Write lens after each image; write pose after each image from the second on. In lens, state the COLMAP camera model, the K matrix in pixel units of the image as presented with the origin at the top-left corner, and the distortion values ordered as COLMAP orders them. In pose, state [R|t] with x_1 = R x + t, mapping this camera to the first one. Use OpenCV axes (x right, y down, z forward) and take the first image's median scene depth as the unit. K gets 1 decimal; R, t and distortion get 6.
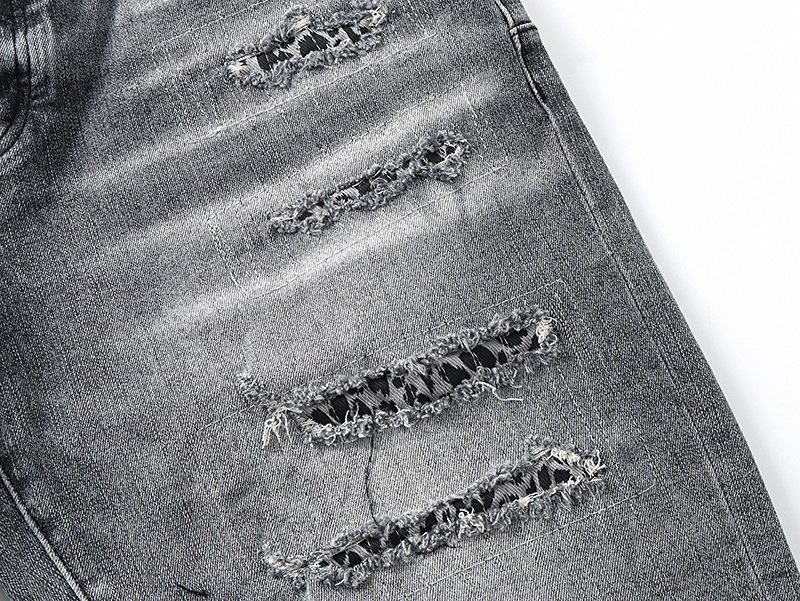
lens RADIAL K [[1217.8, 0, 400.0], [0, 1217.8, 300.5], [0, 0, 1]] dist [-0.029650, 0.000020]
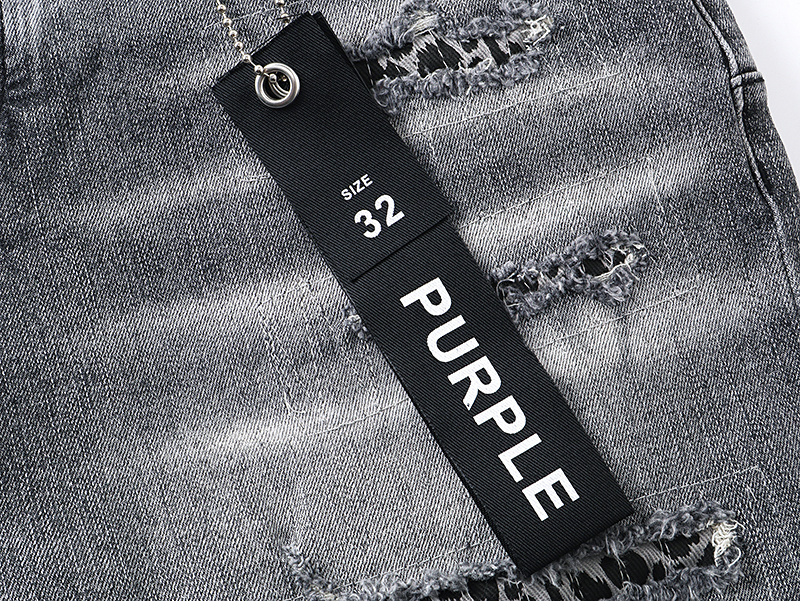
lens RADIAL K [[1144.8, 0, 400.9], [0, 1144.8, 403.4], [0, 0, 1]] dist [-0.255527, 1.474450]
pose [[0.986698, 0.111708, -0.118106, 0.004293], [-0.126385, 0.984060, -0.125111, 0.059786], [0.102247, 0.138374, 0.985088, 0.379966]]
